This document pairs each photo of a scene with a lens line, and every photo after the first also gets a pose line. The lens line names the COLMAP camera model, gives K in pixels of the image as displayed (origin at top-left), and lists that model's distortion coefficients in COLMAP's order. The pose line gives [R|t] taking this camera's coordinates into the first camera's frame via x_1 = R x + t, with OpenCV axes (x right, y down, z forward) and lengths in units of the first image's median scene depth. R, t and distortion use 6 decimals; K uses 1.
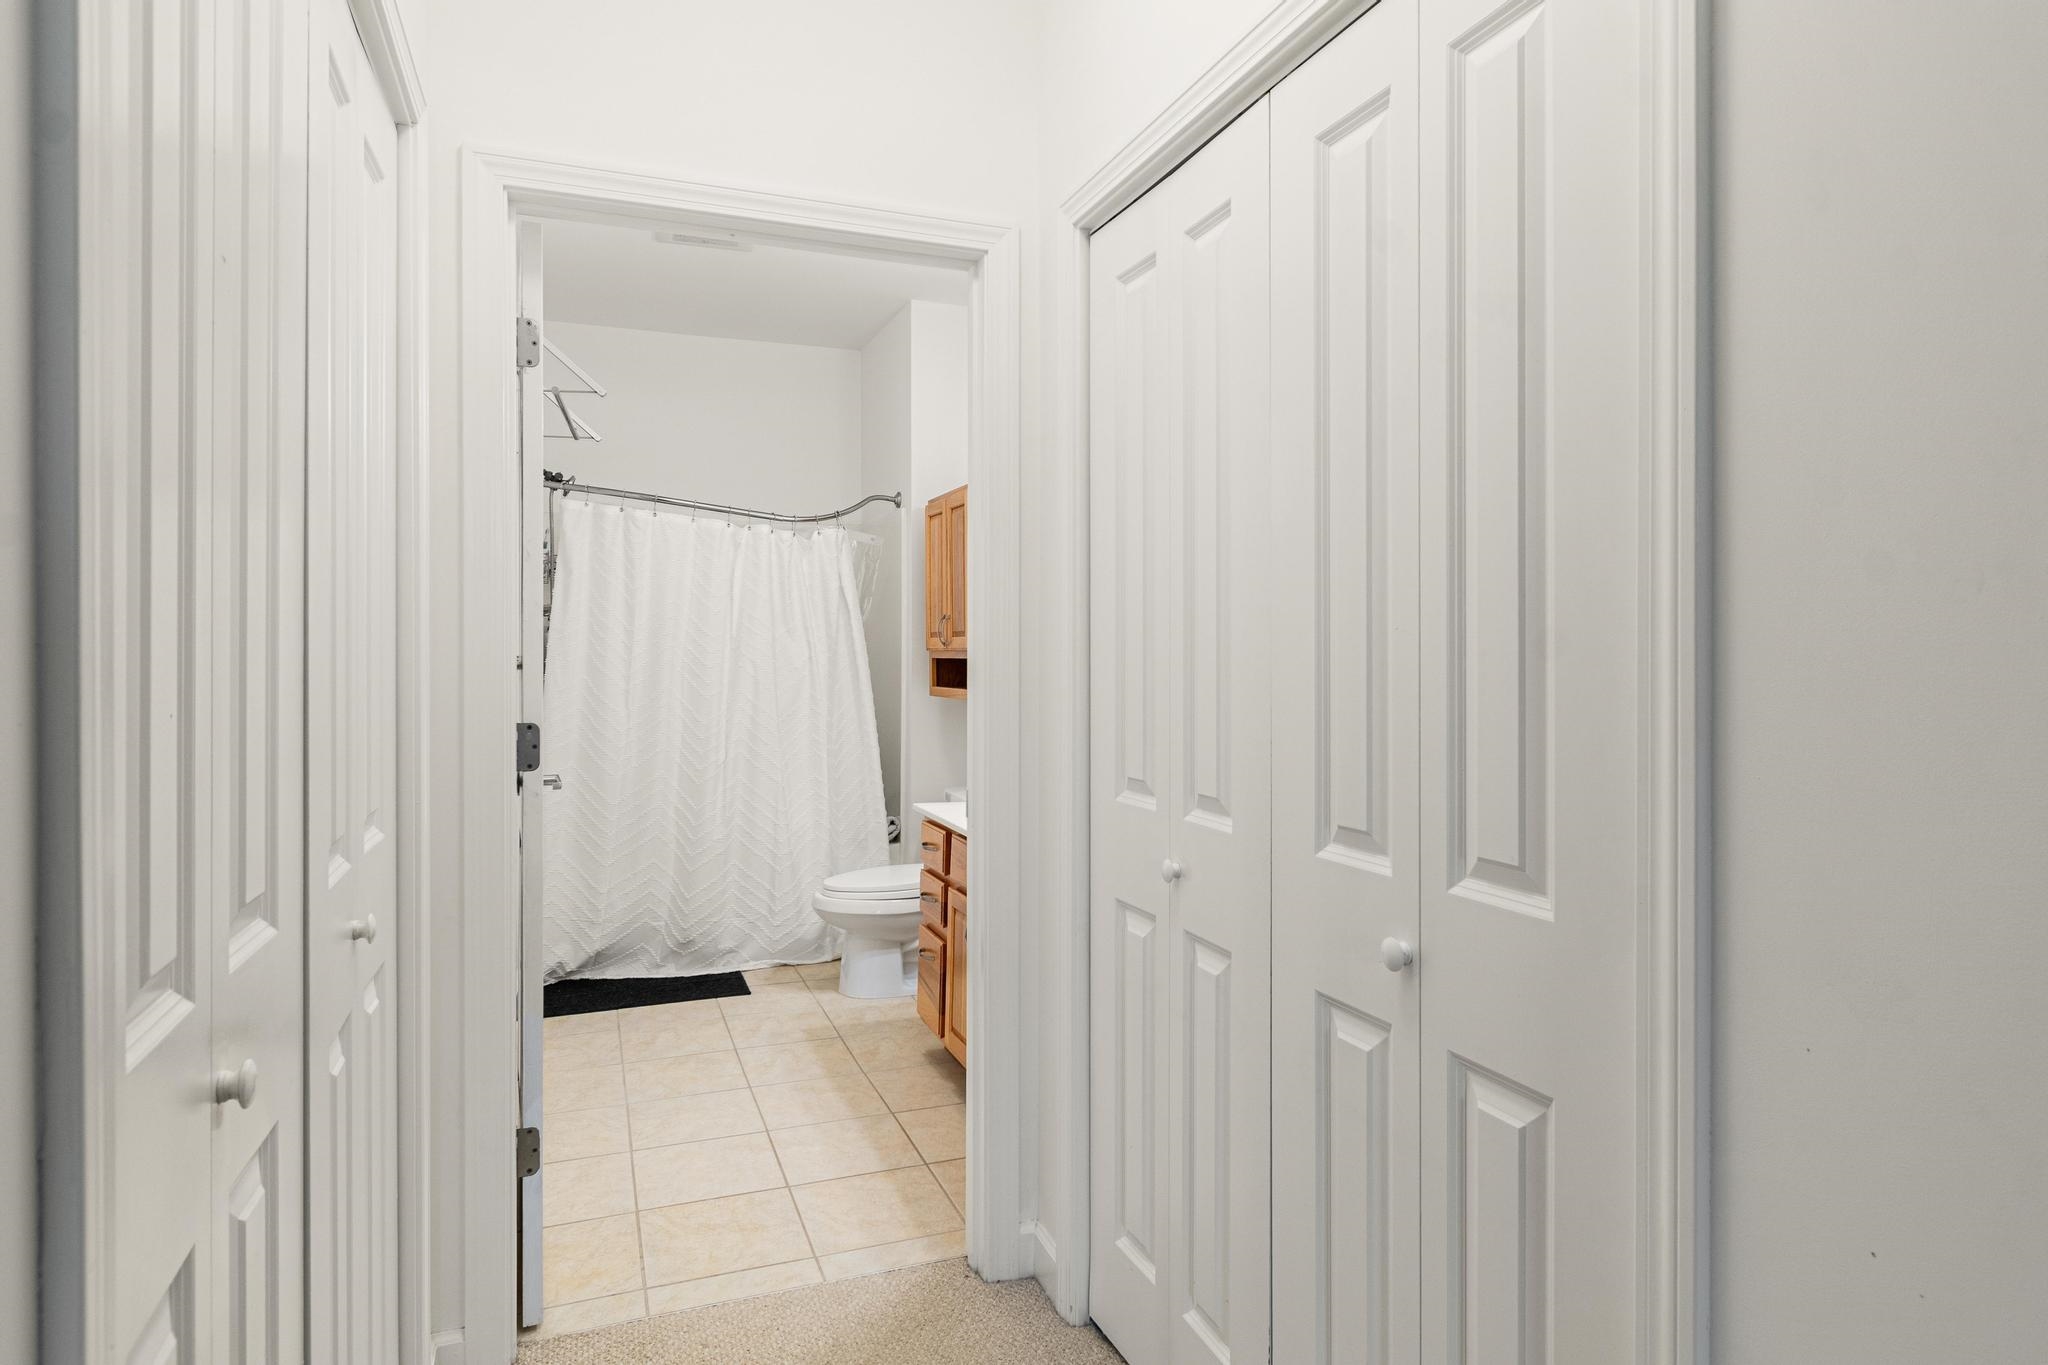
lens RADIAL K [[1089.5, 0, 1029.8], [0, 1089.5, 655.3], [0, 0, 1]] dist [0.003867, -0.009386]
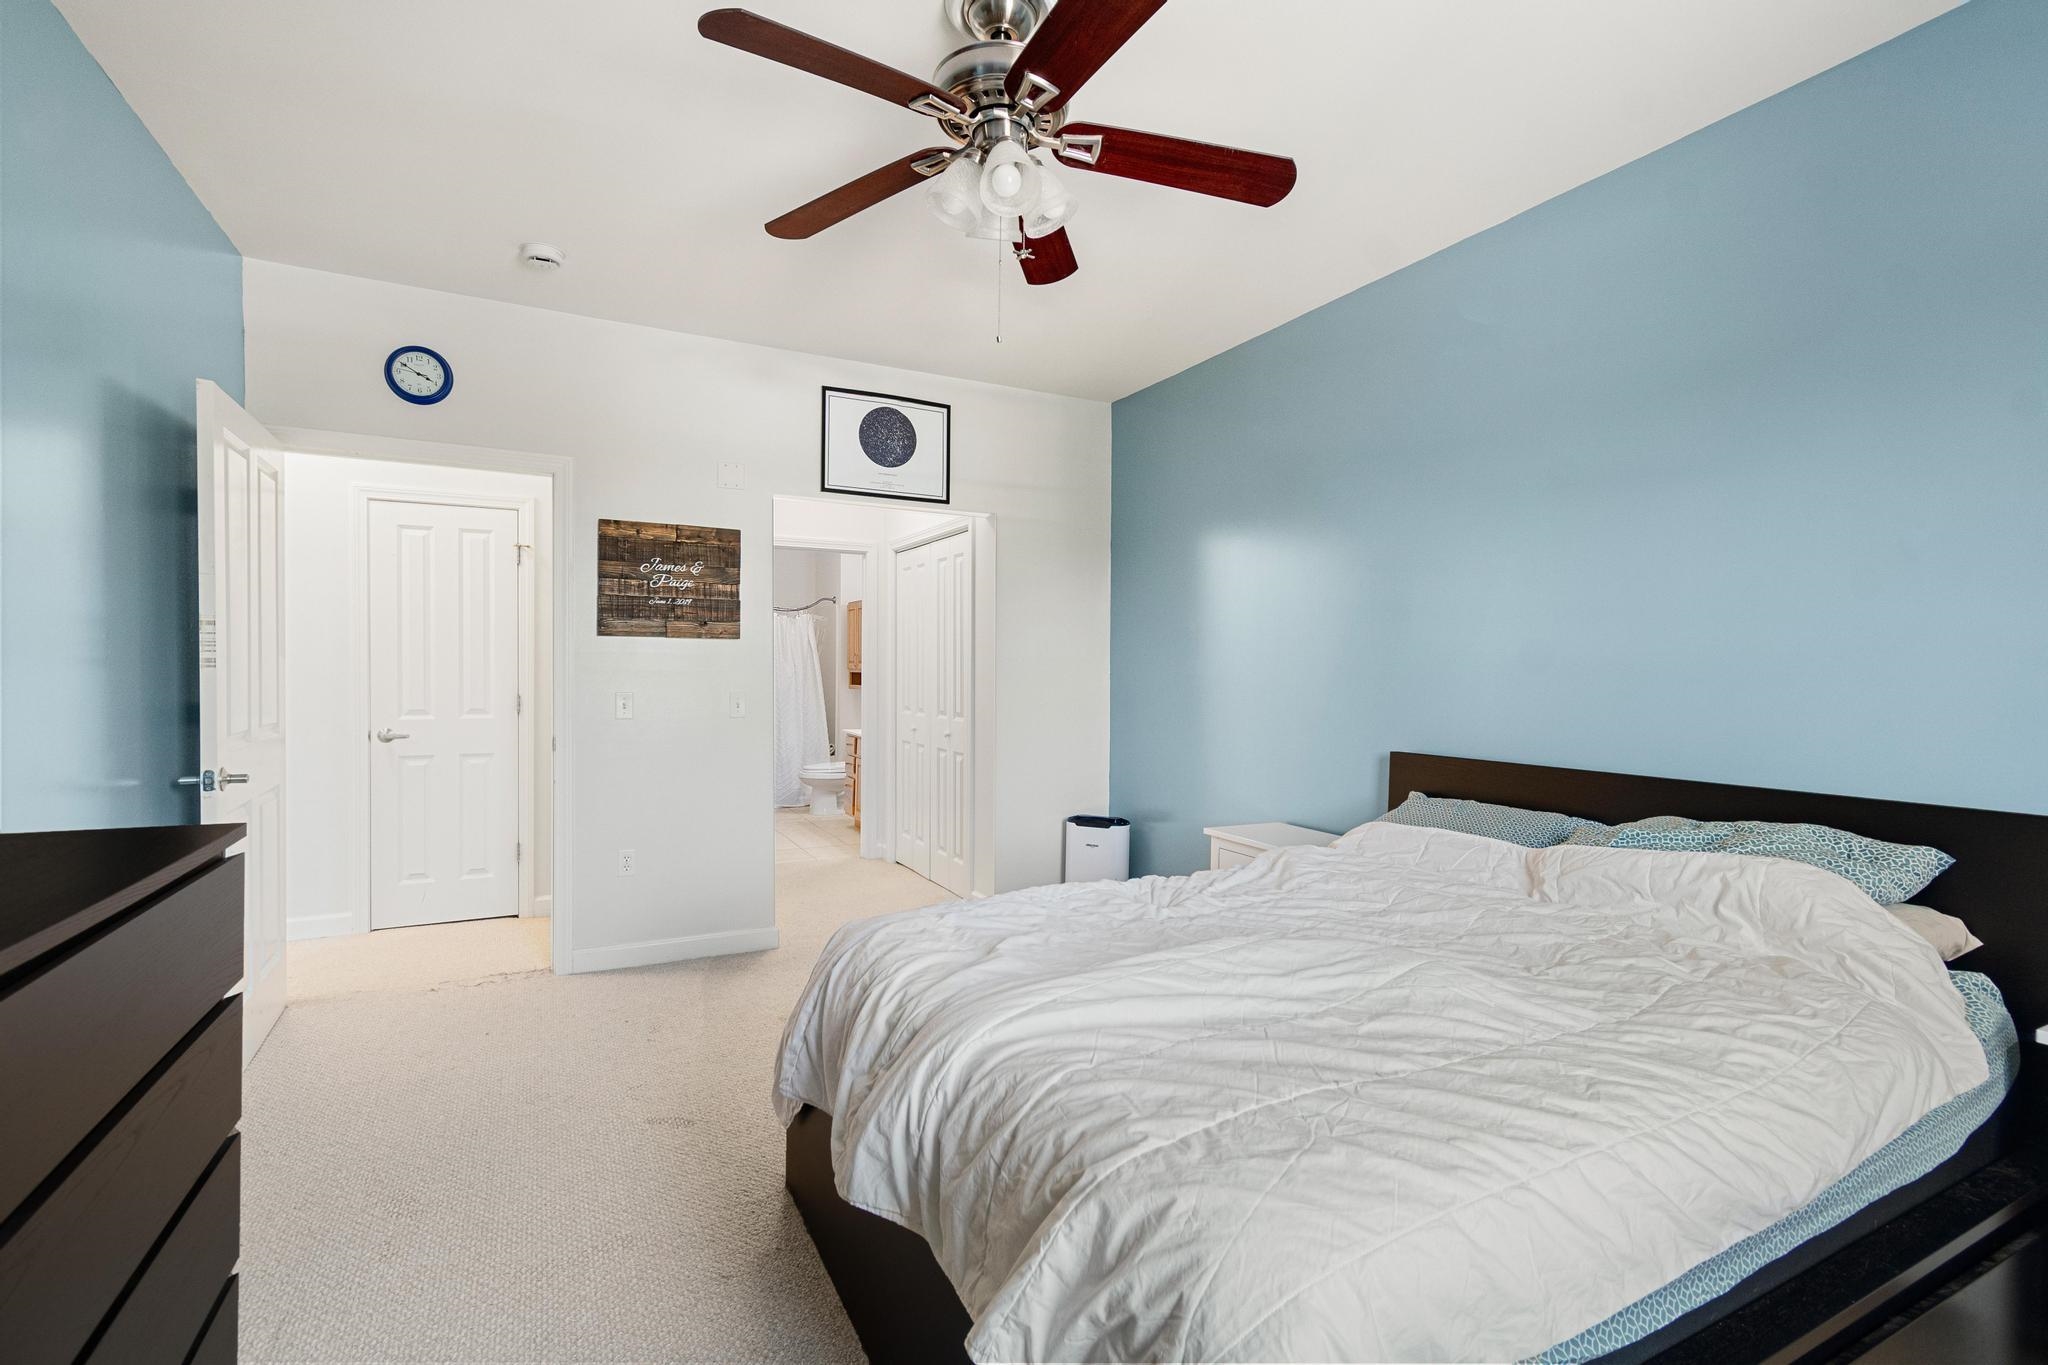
lens RADIAL K [[923.1, 0, 1024.0], [0, 923.1, 682.5], [0, 0, 1]] dist [0.000500, 0.000030]
pose [[0.995555, 0.002703, 0.094148, 0.097540], [-0.003827, 0.999924, 0.011760, 0.000026], [-0.094109, -0.012068, 0.995489, -1.024447]]
